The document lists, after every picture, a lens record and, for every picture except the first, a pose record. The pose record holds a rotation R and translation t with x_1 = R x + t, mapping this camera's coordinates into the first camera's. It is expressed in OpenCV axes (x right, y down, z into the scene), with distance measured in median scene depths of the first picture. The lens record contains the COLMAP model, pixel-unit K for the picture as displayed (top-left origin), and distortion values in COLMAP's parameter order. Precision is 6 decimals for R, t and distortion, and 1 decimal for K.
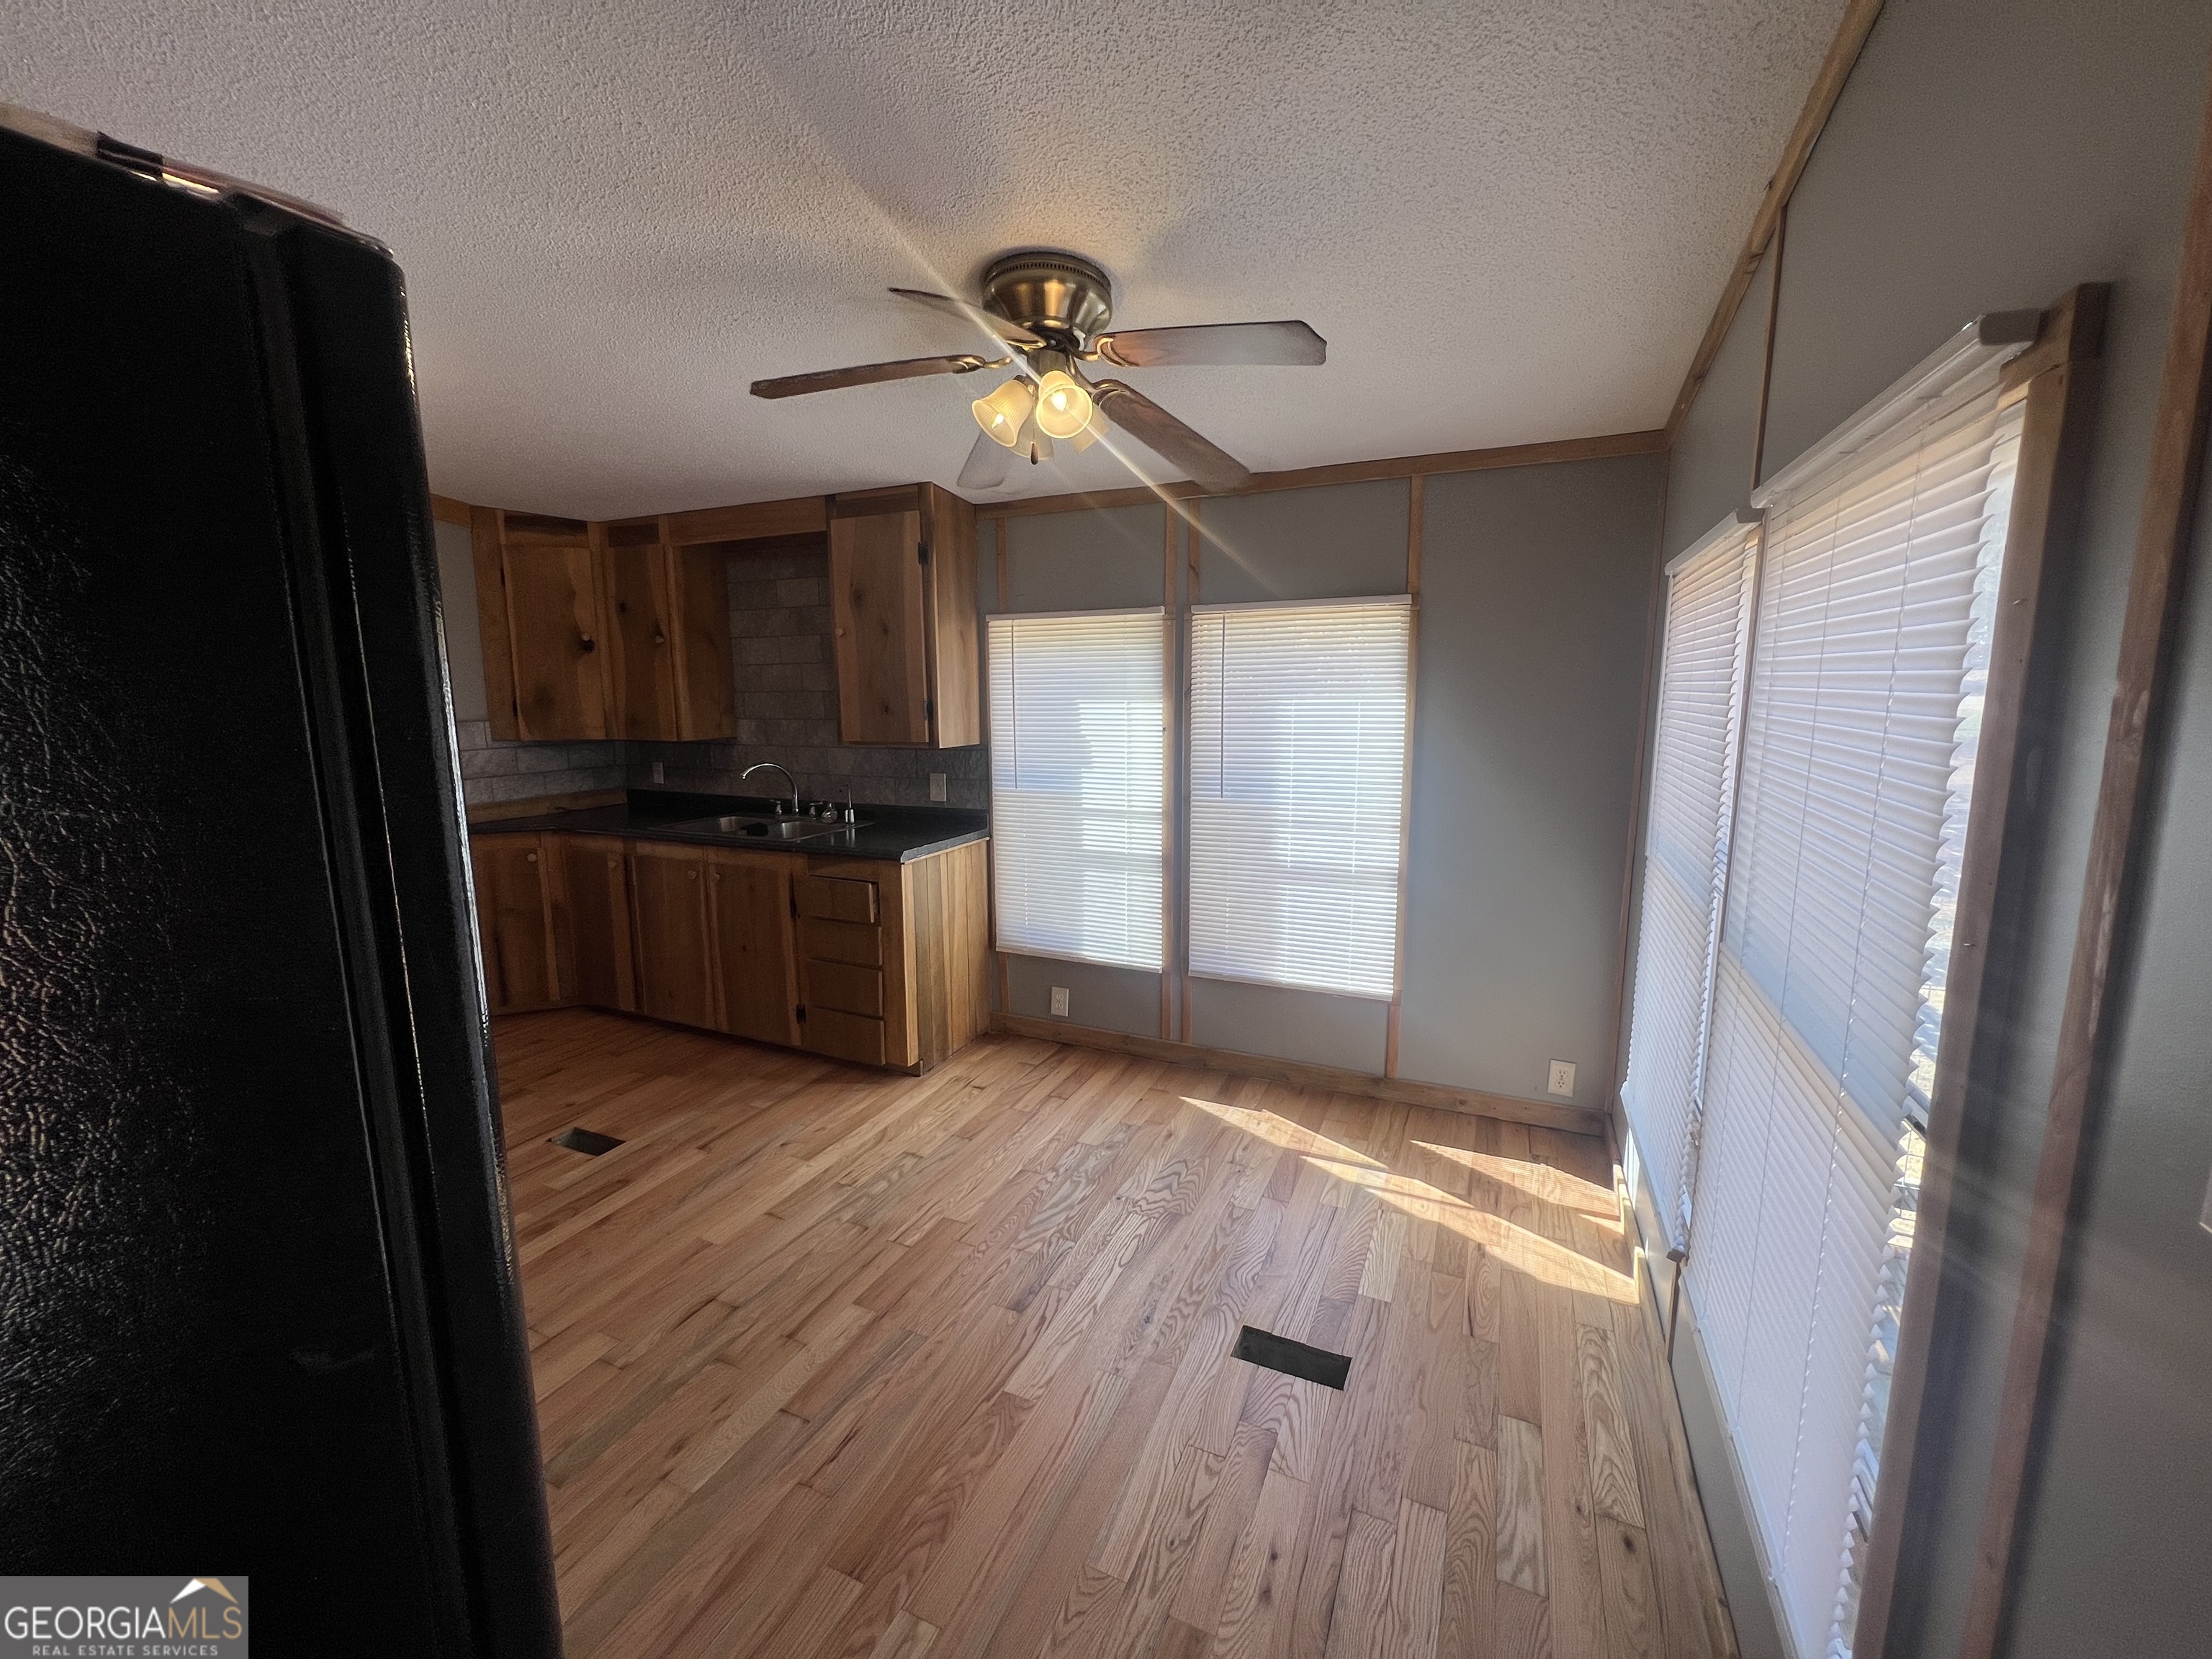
lens RADIAL K [[890.0, 0, 1101.5], [0, 890.0, 818.6], [0, 0, 1]] dist [-0.002850, 0.000298]
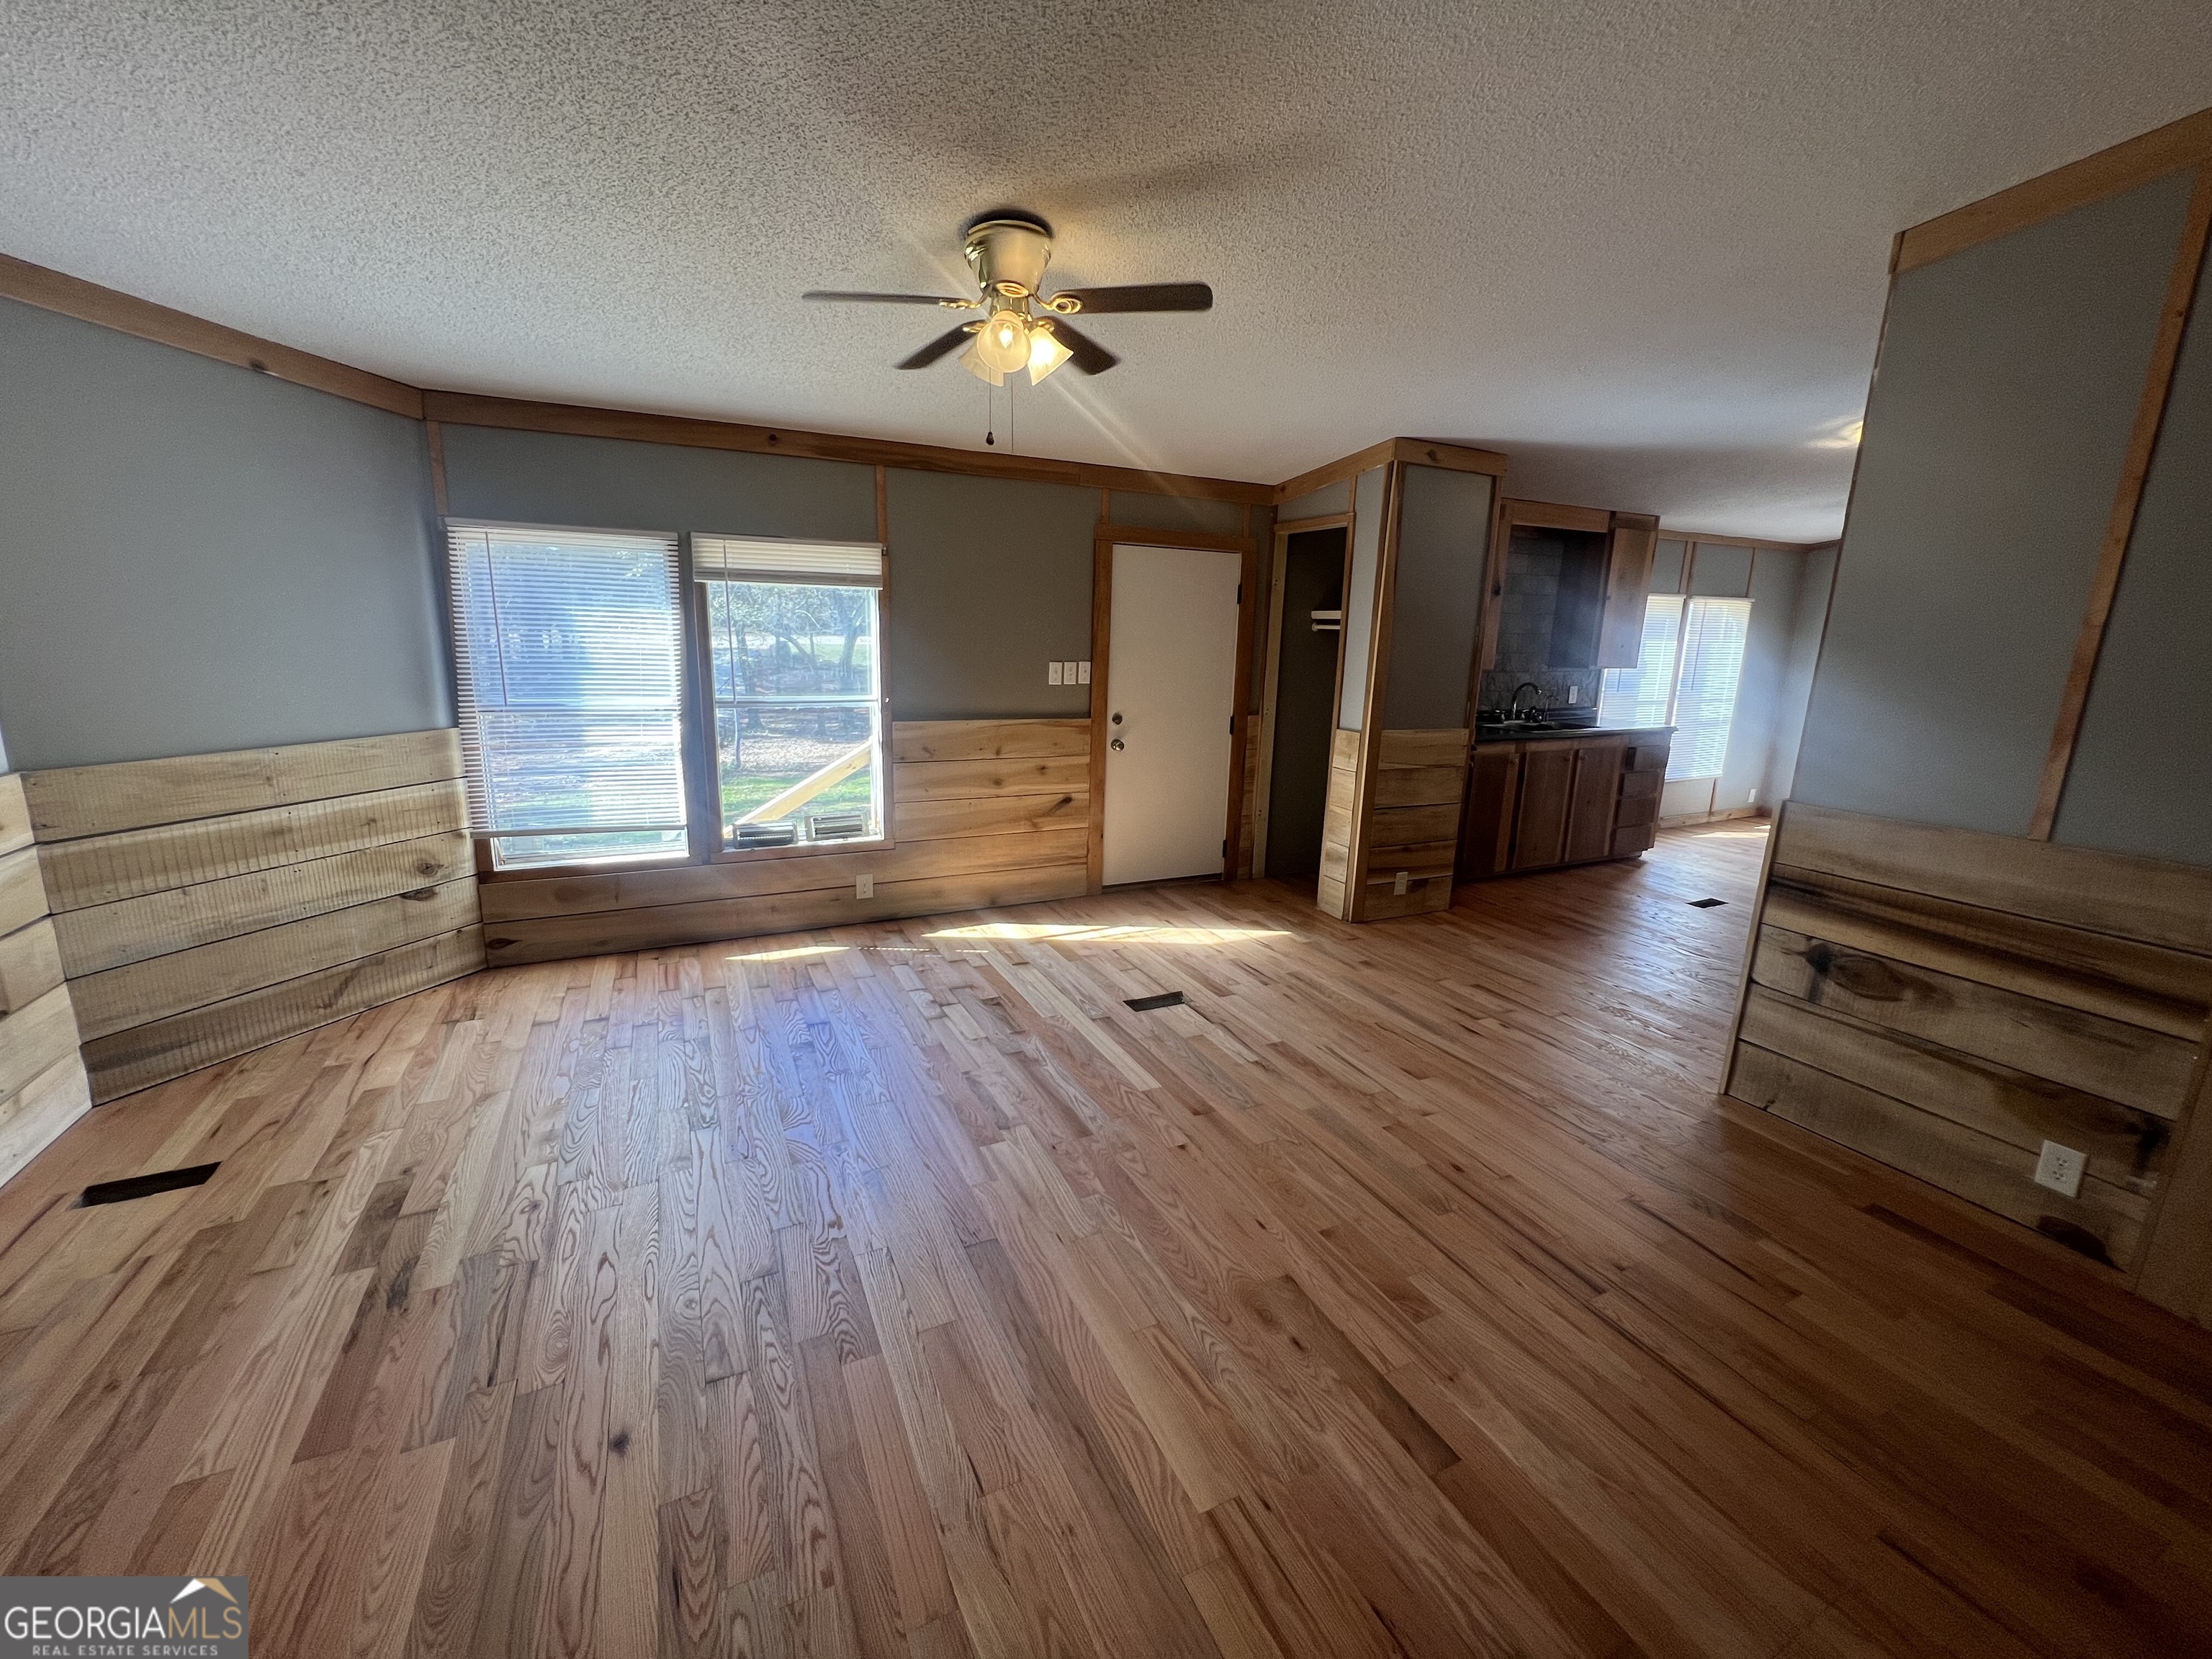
lens RADIAL K [[890.0, 0, 1101.5], [0, 890.0, 818.6], [0, 0, 1]] dist [-0.002850, 0.000298]
pose [[0.638497, -0.142244, 0.756365, -1.912346], [0.090457, 0.989830, 0.109790, -0.065771], [-0.764290, -0.001682, 0.644870, 0.586997]]
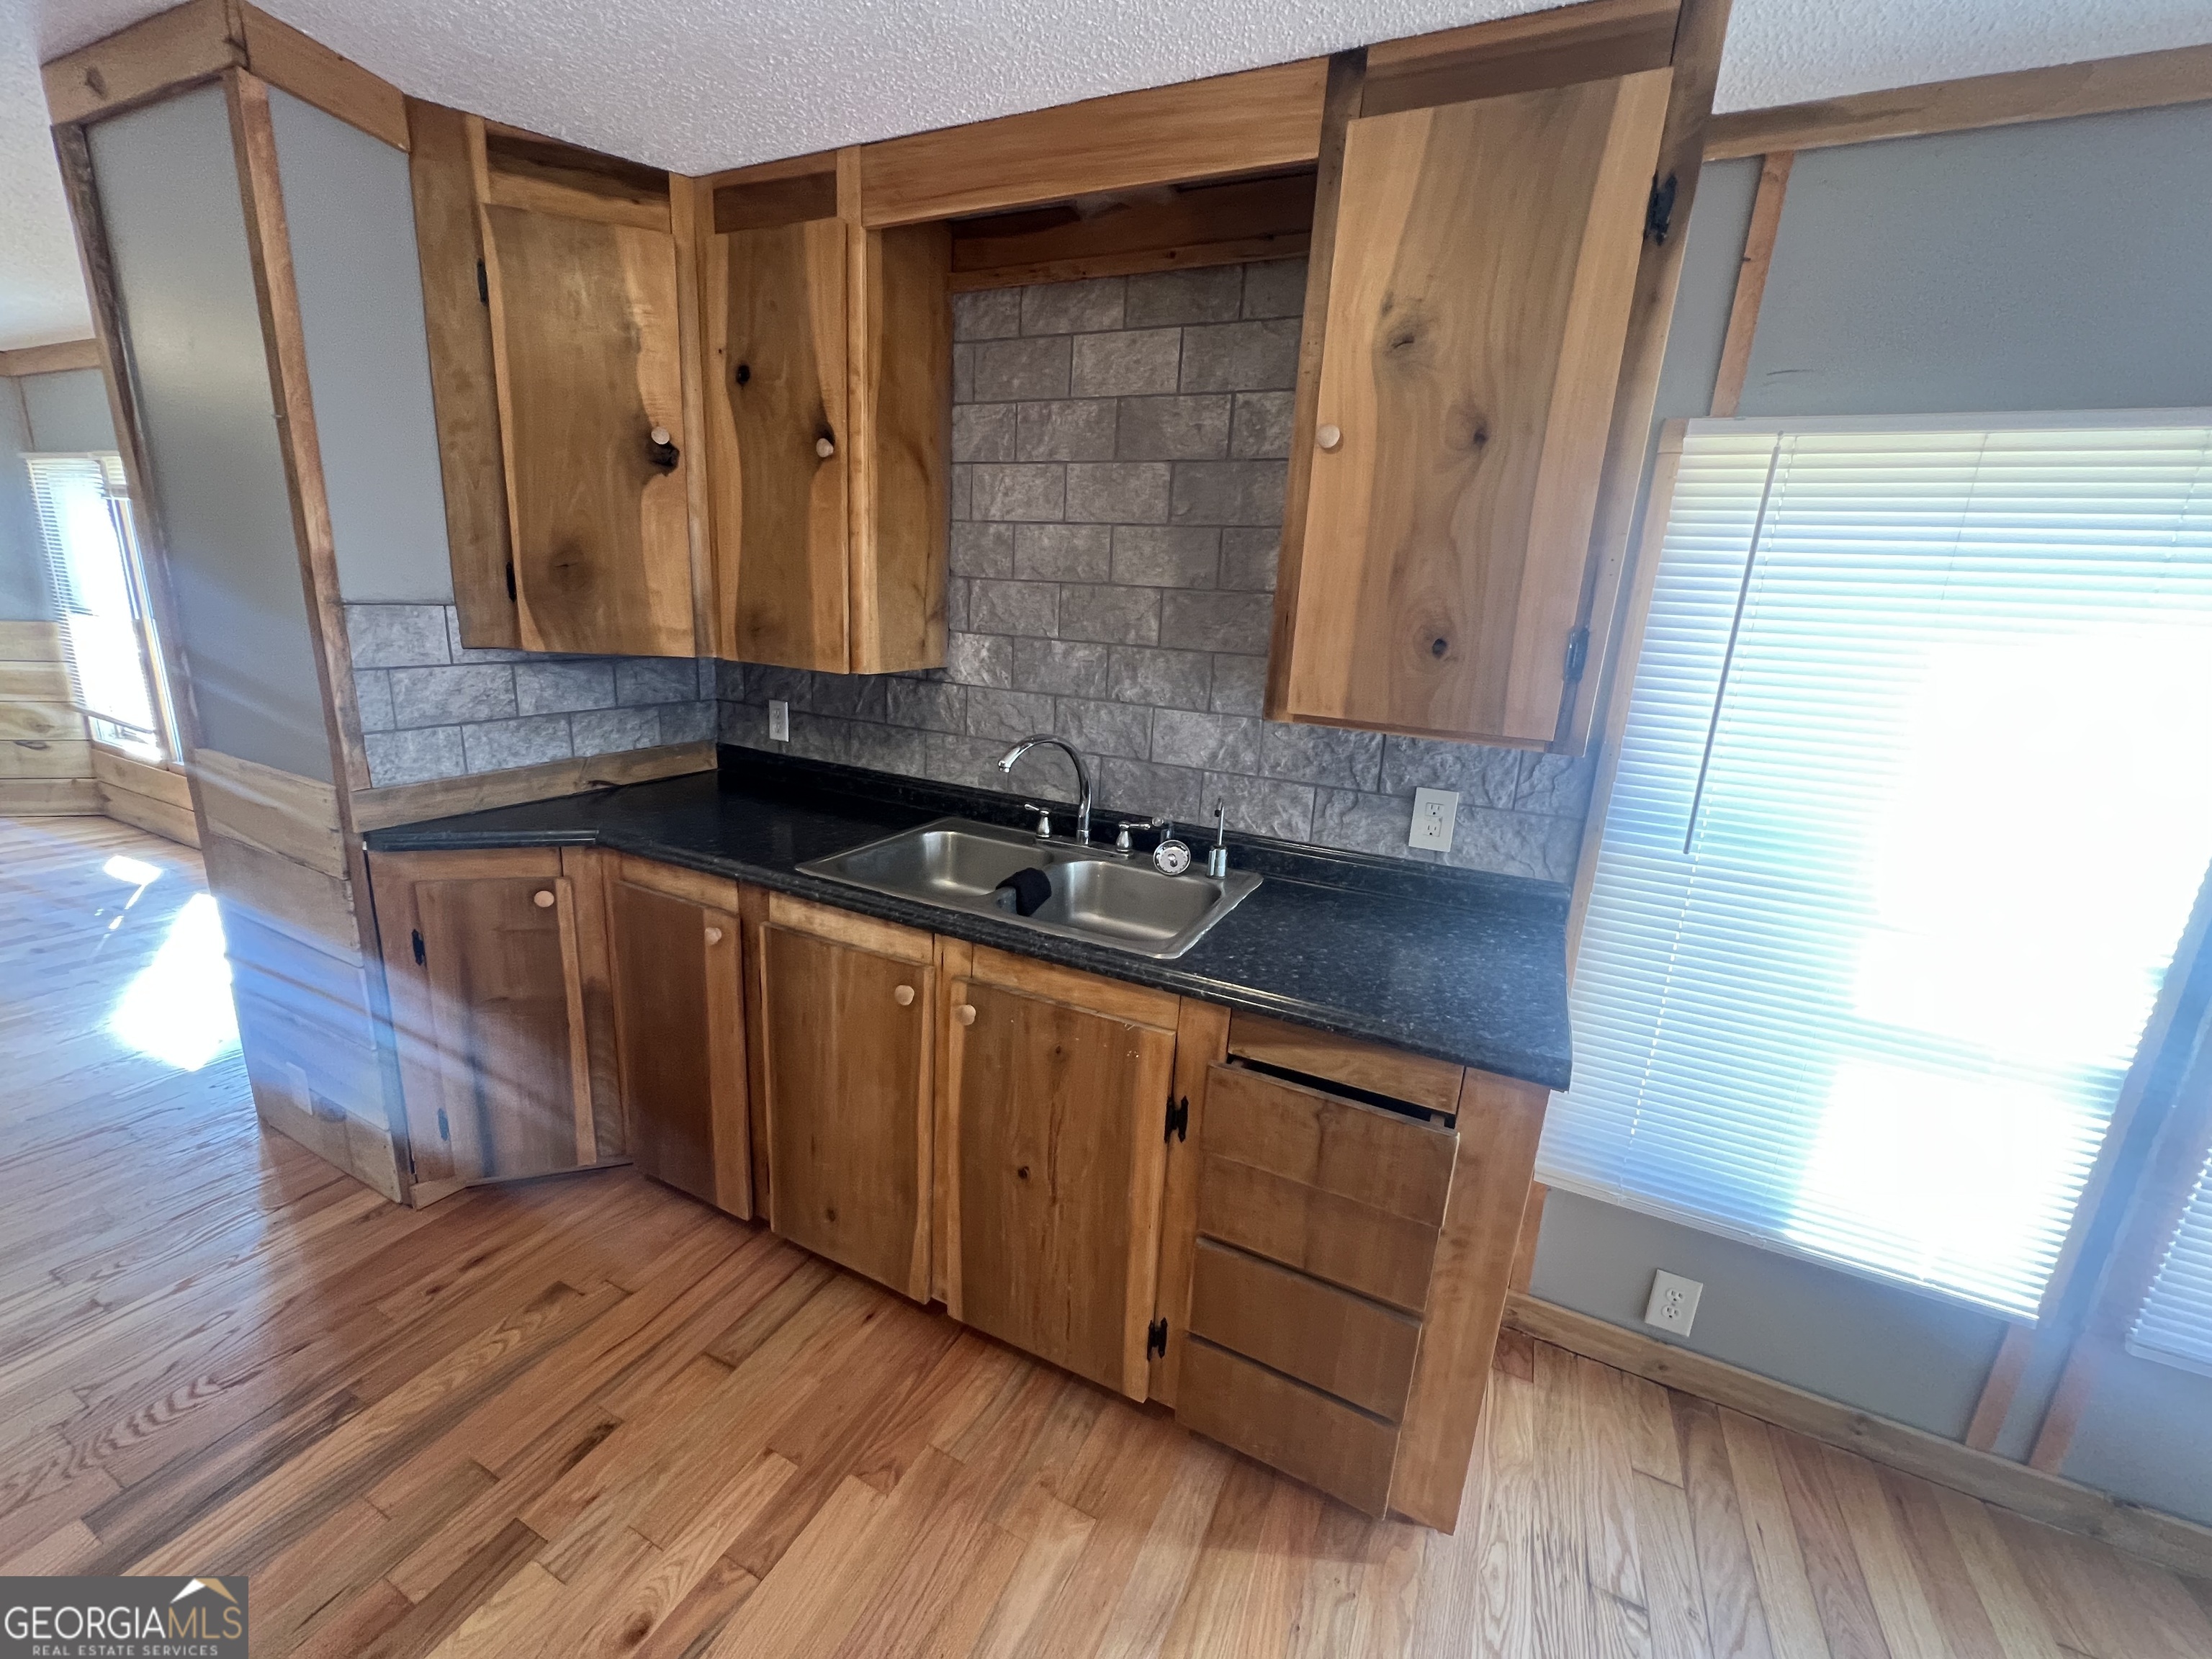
lens RADIAL K [[890.0, 0, 1101.5], [0, 890.0, 818.6], [0, 0, 1]] dist [-0.002850, 0.000298]
pose [[0.997684, 0.067547, -0.008034, -0.335307], [-0.066444, 0.993006, 0.097595, -0.066053], [0.014570, -0.096835, 0.995194, 0.524066]]
